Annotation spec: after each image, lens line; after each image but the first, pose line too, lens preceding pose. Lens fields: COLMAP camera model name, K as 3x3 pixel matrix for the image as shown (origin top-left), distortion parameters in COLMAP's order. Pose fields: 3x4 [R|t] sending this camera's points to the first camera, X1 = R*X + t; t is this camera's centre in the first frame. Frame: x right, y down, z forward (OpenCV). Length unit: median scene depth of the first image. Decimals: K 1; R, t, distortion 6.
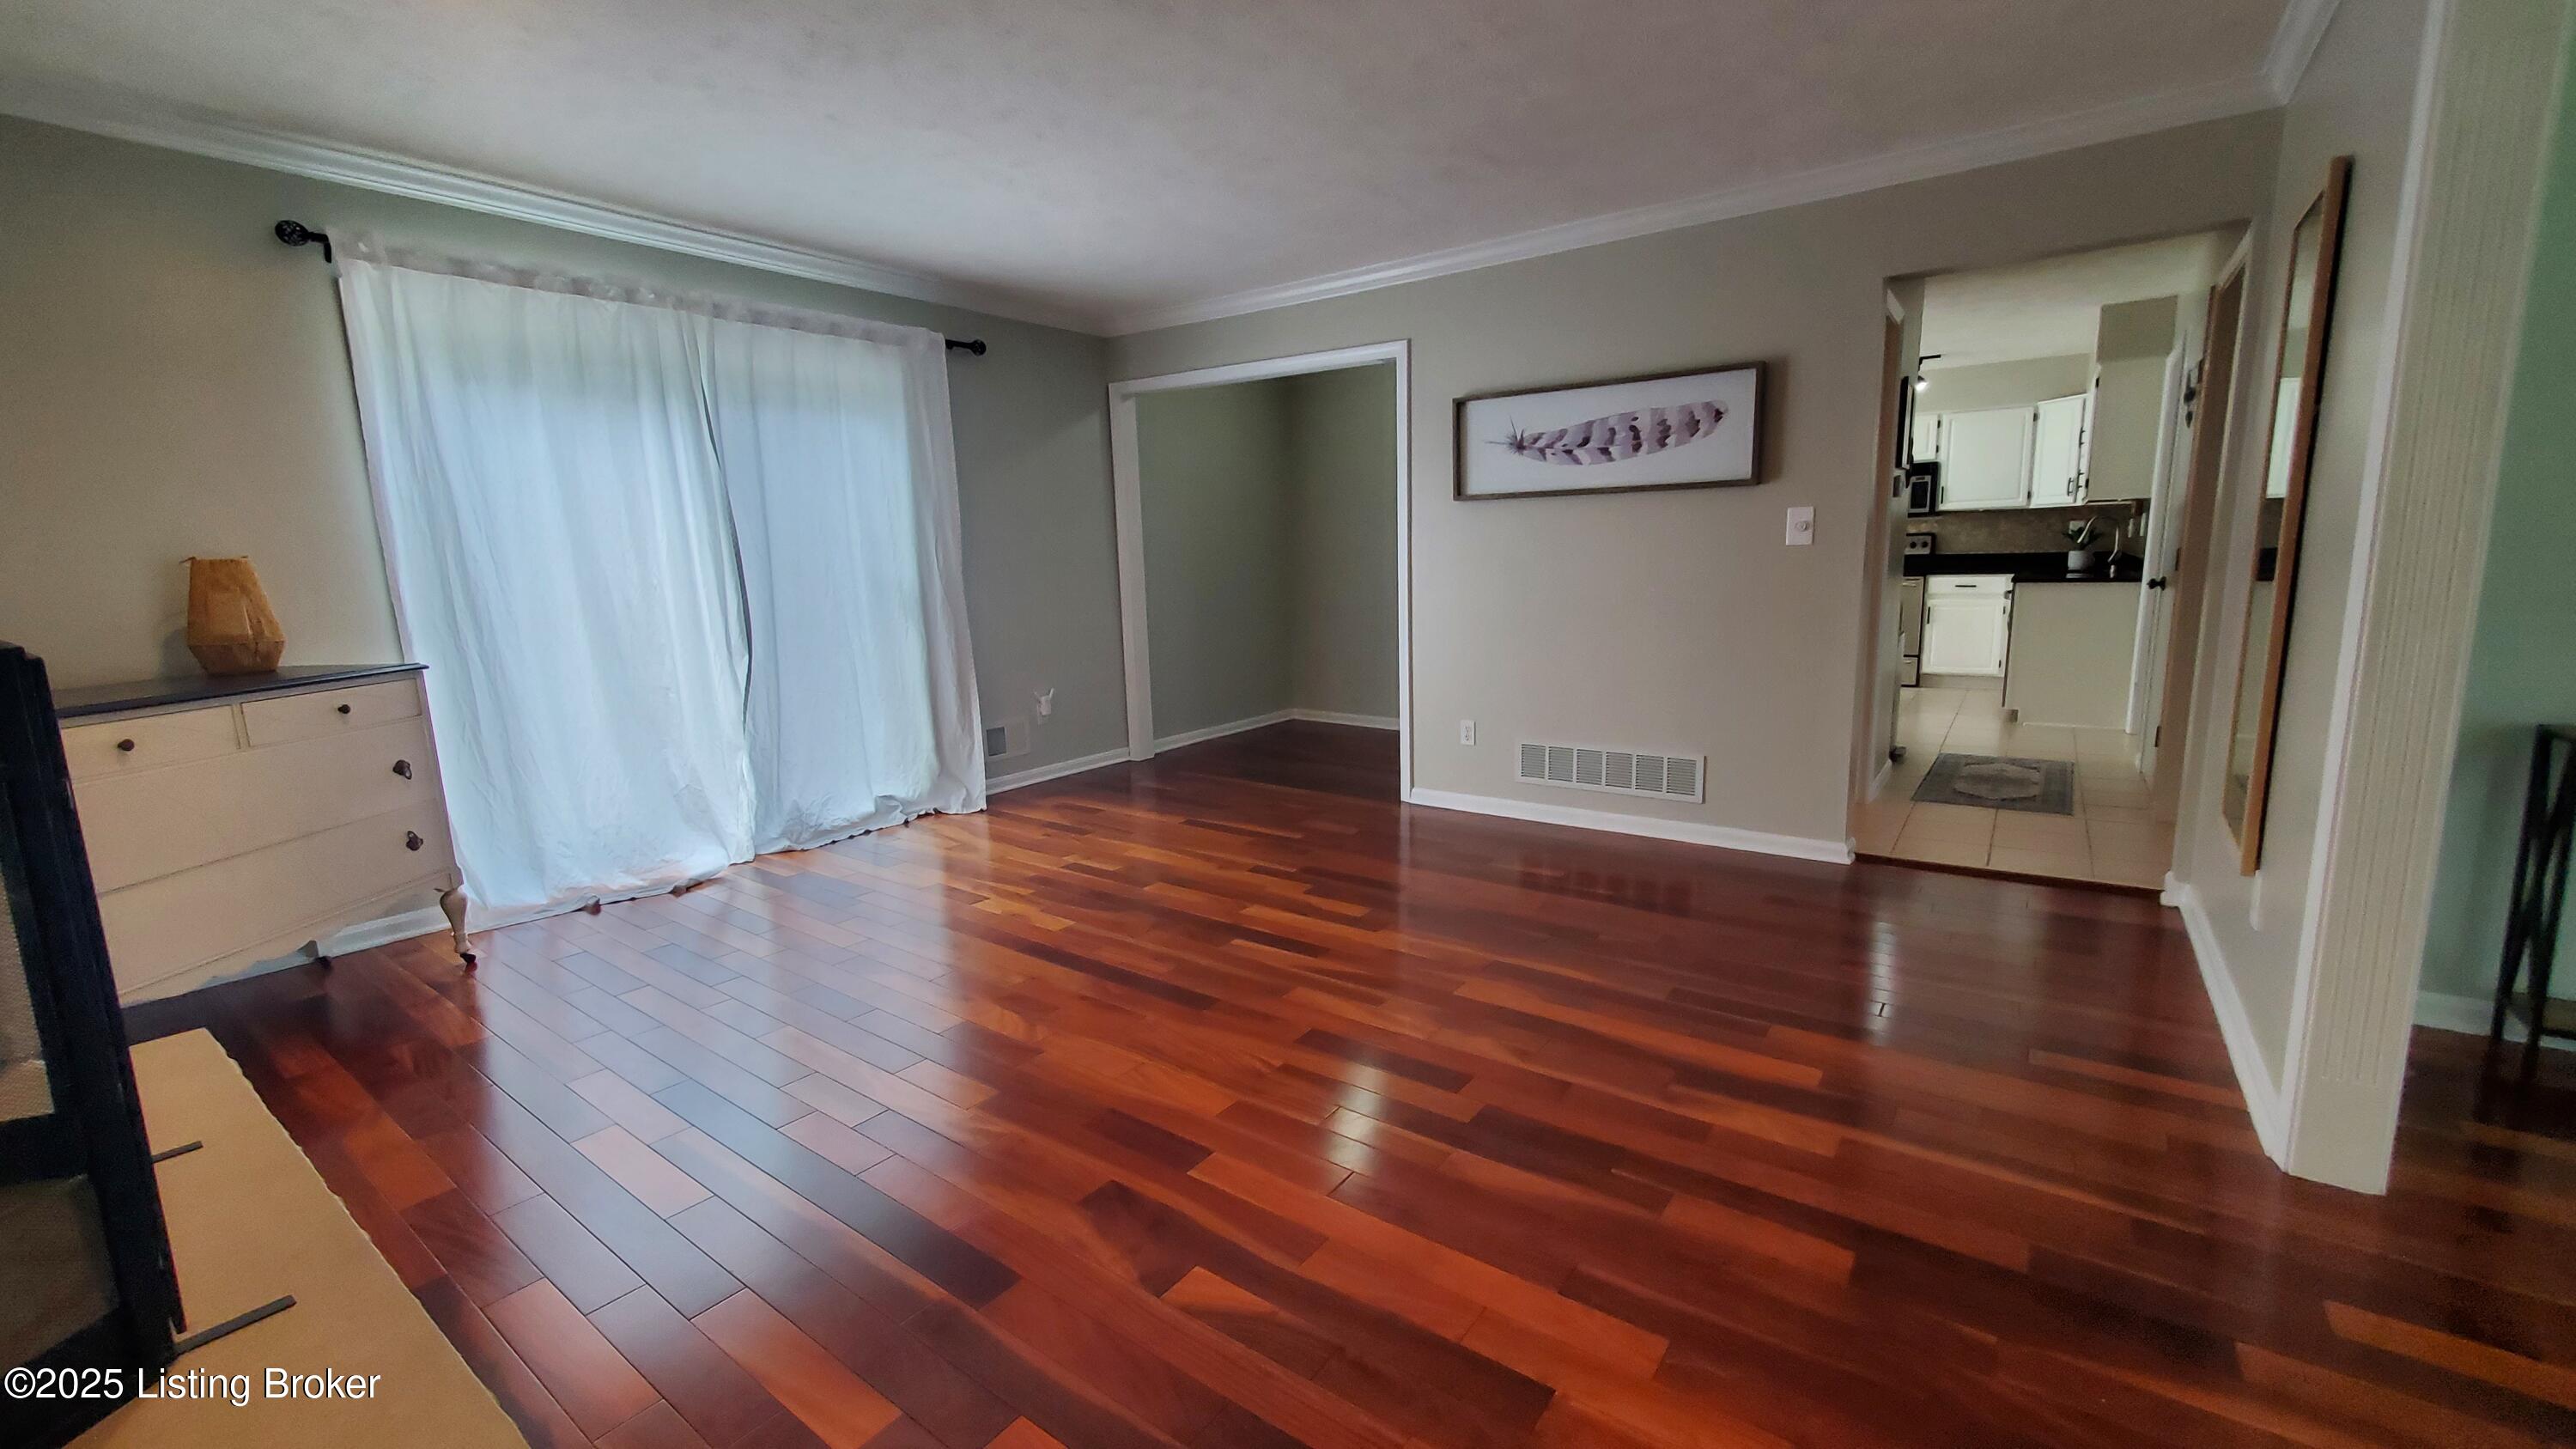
lens RADIAL K [[1028.3, 0, 1306.1], [0, 1028.3, 735.5], [0, 0, 1]] dist [0.007287, -0.001777]
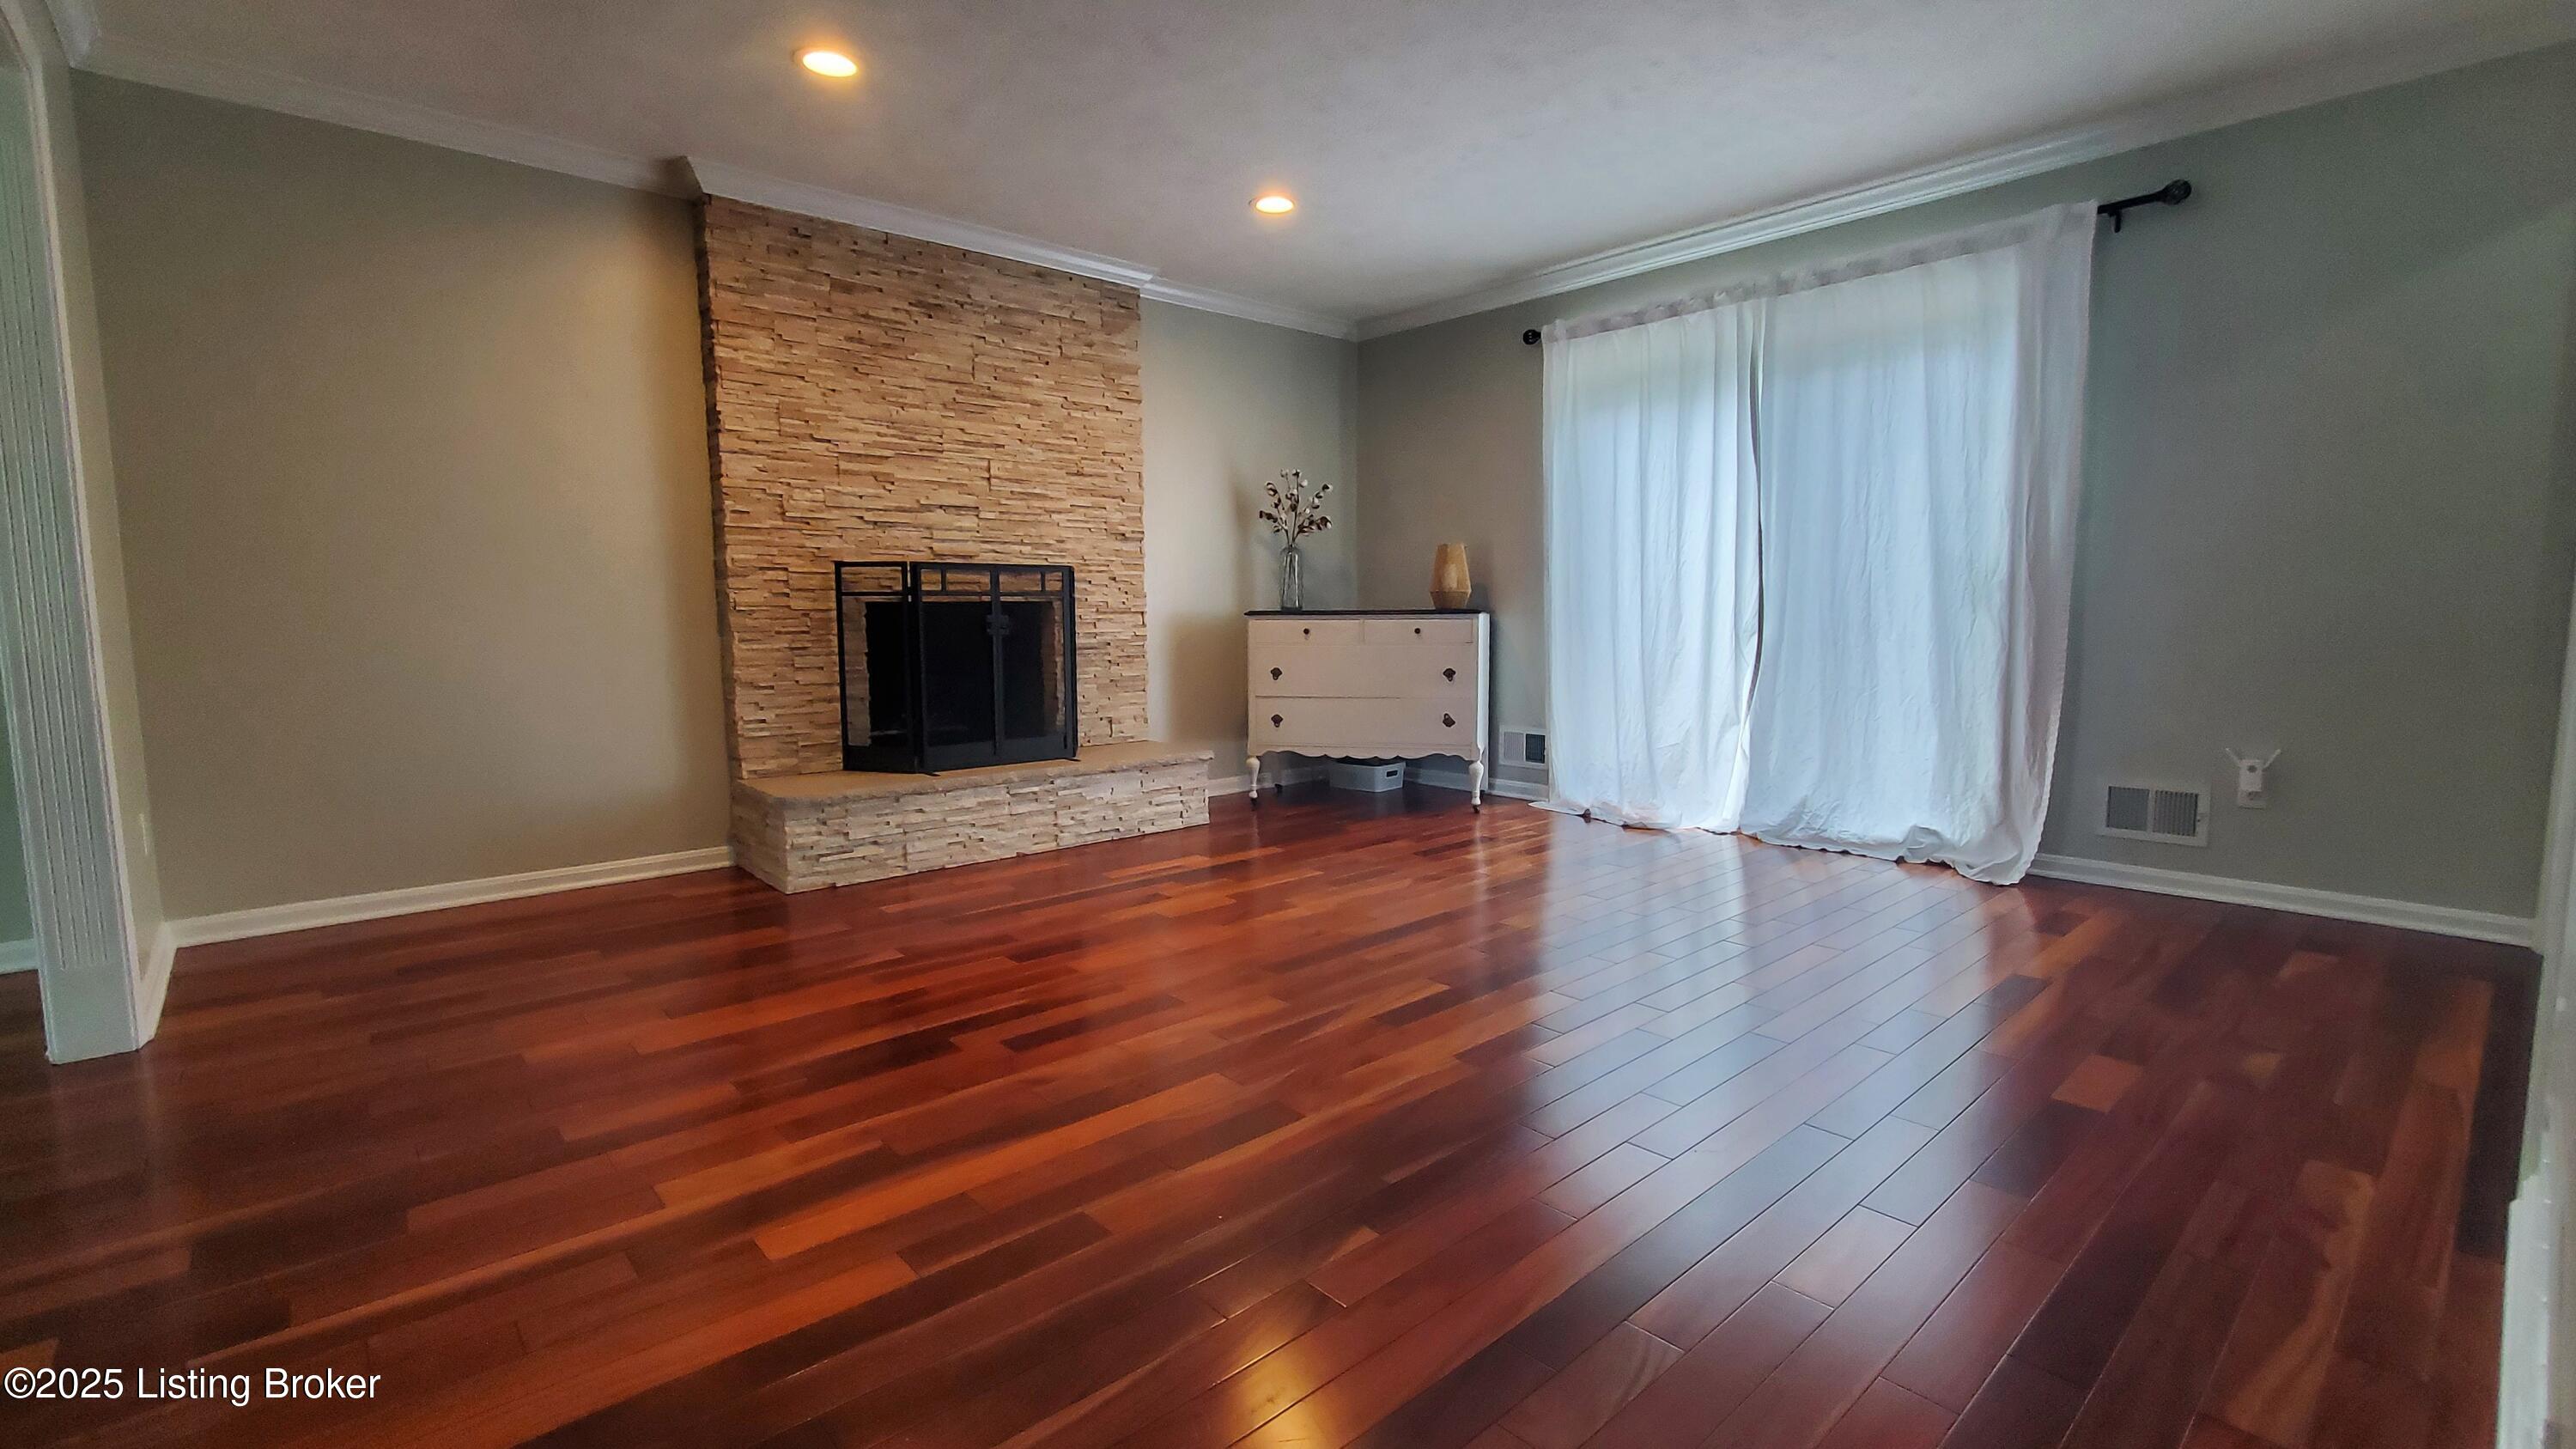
lens RADIAL K [[1126.6, 0, 1304.8], [0, 1126.6, 739.7], [0, 0, 1]] dist [0.002880, -0.000584]
pose [[-0.207572, 0.144833, -0.967439, 0.589913], [-0.159243, 0.970784, 0.179501, -0.098935], [0.965171, 0.191317, -0.178444, 0.759106]]
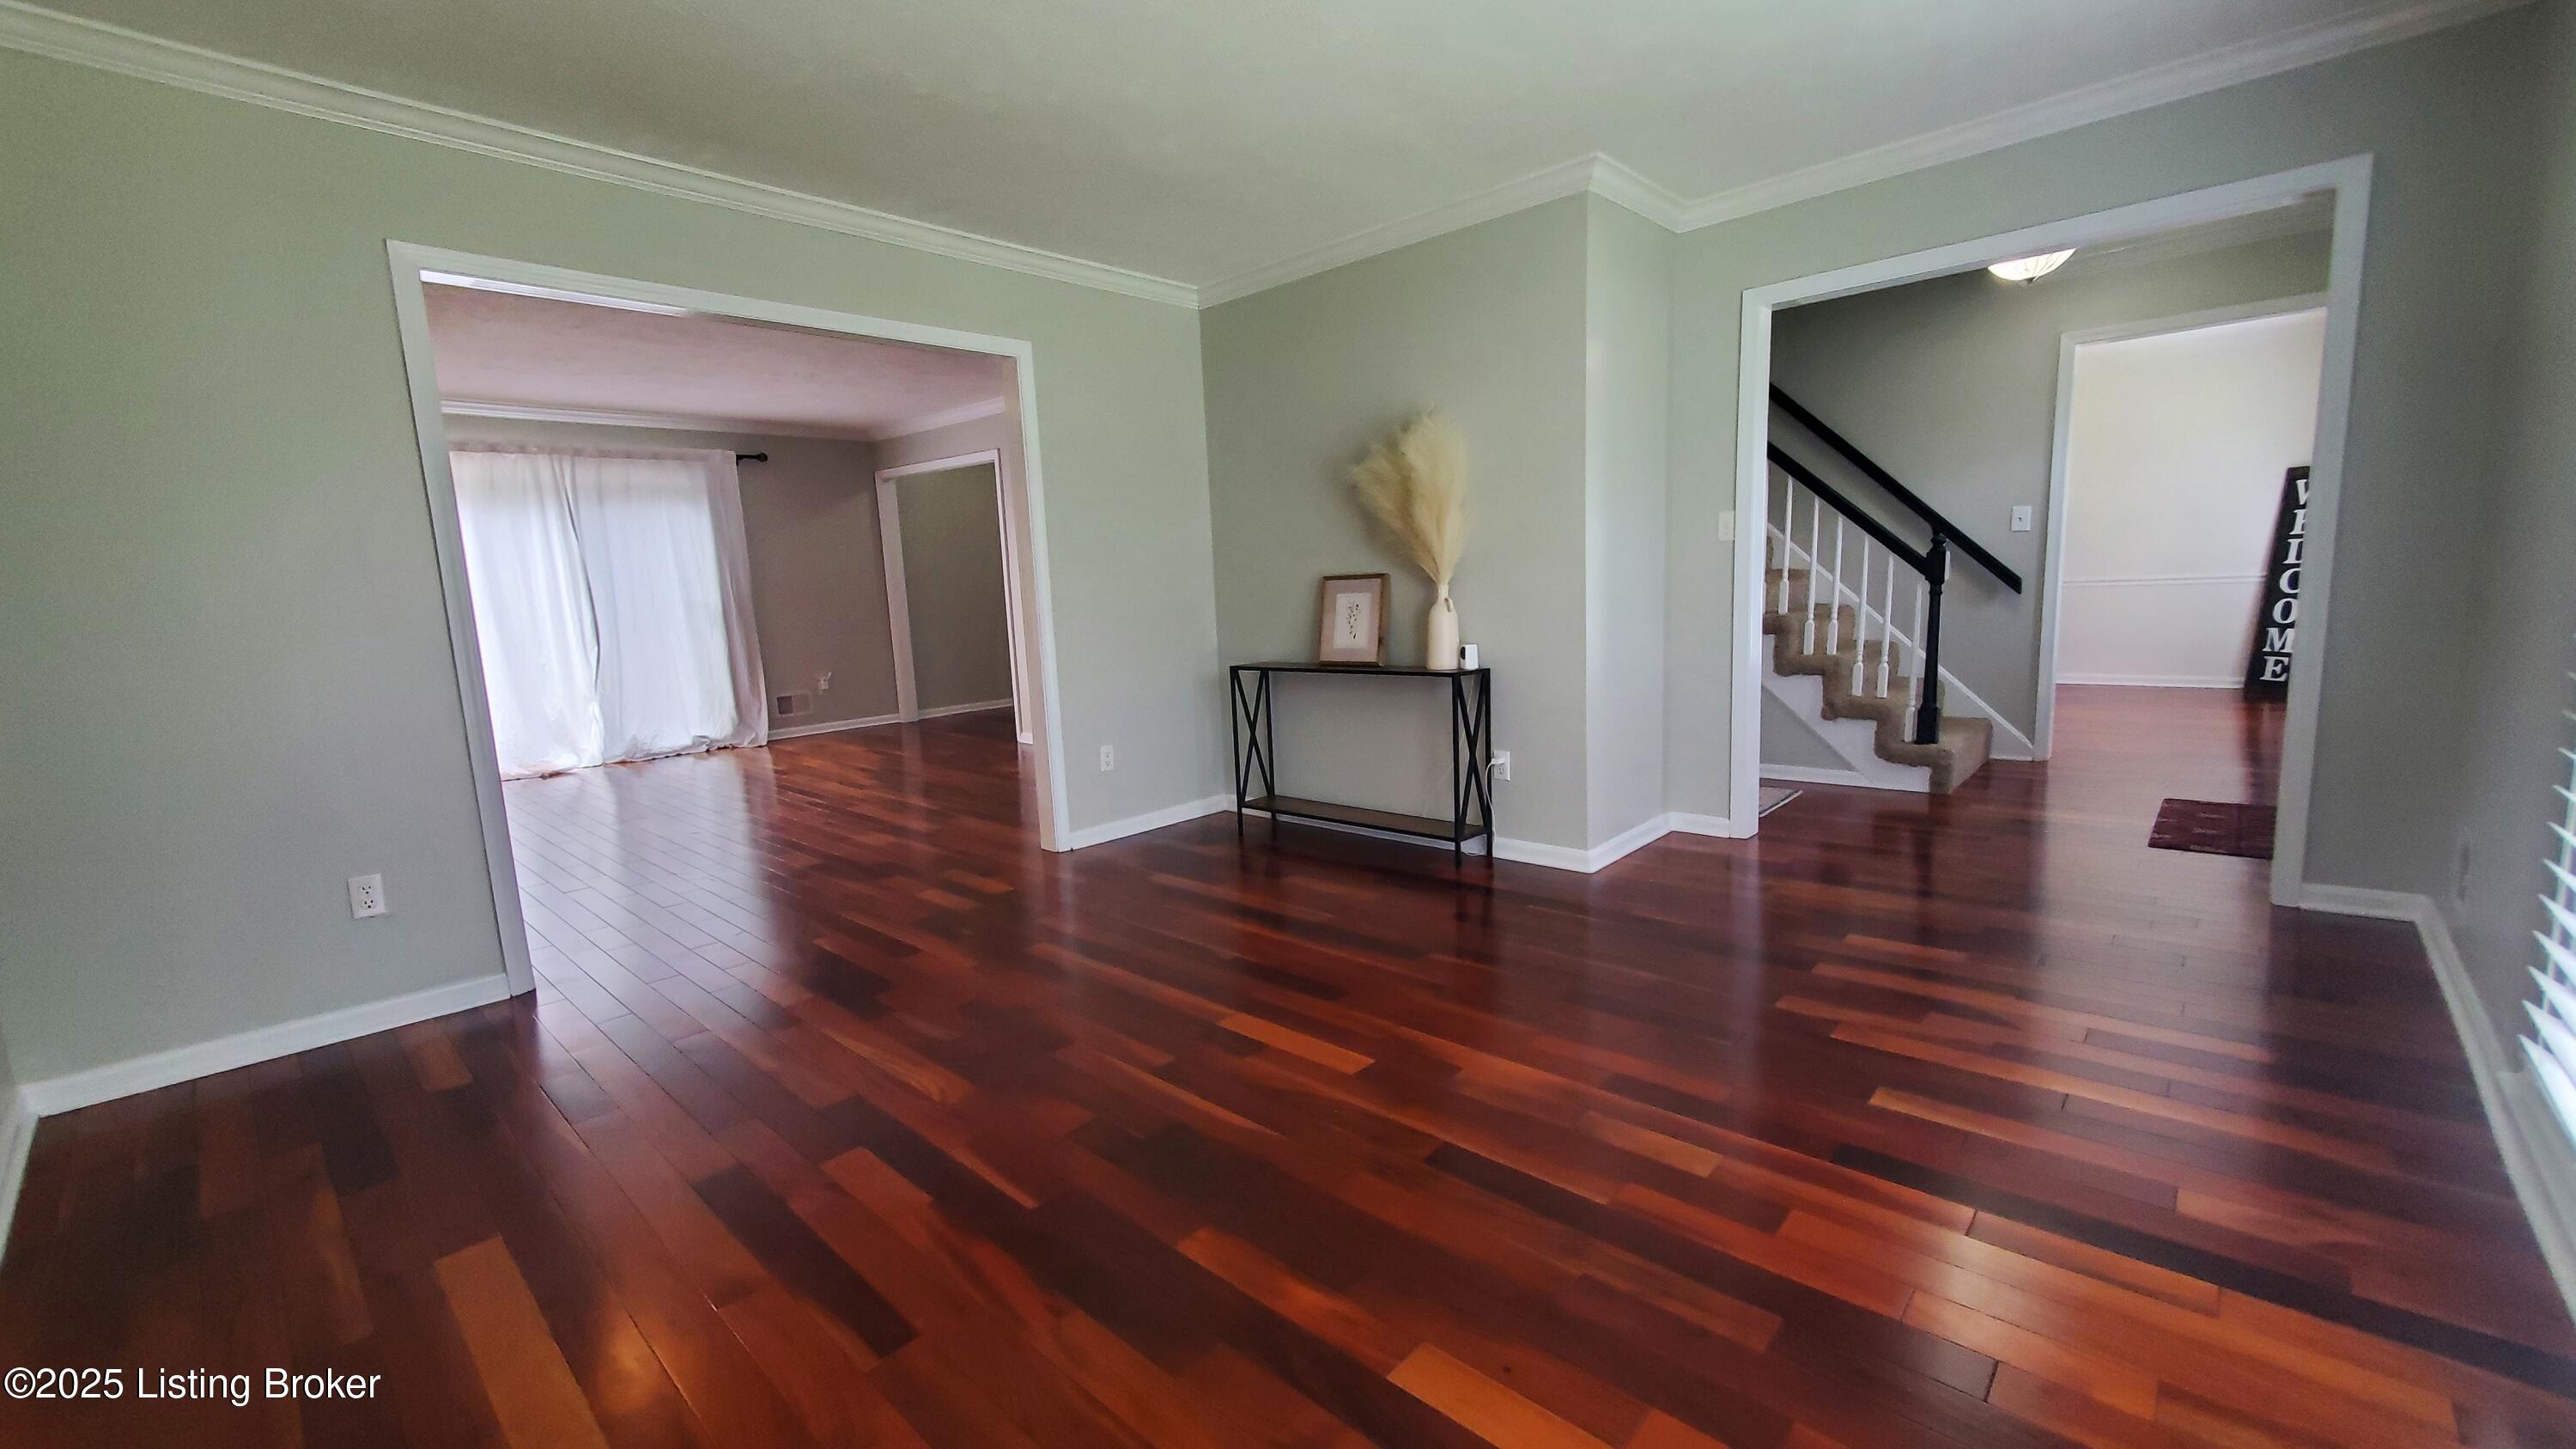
lens RADIAL K [[1028.3, 0, 1294.2], [0, 1028.3, 741.0], [0, 0, 1]] dist [0.007287, -0.001777]
pose [[0.992024, 0.005639, -0.125925, 0.805086], [-0.007813, 0.999829, -0.016781, 0.096616], [0.125809, 0.017631, 0.991898, -0.547143]]
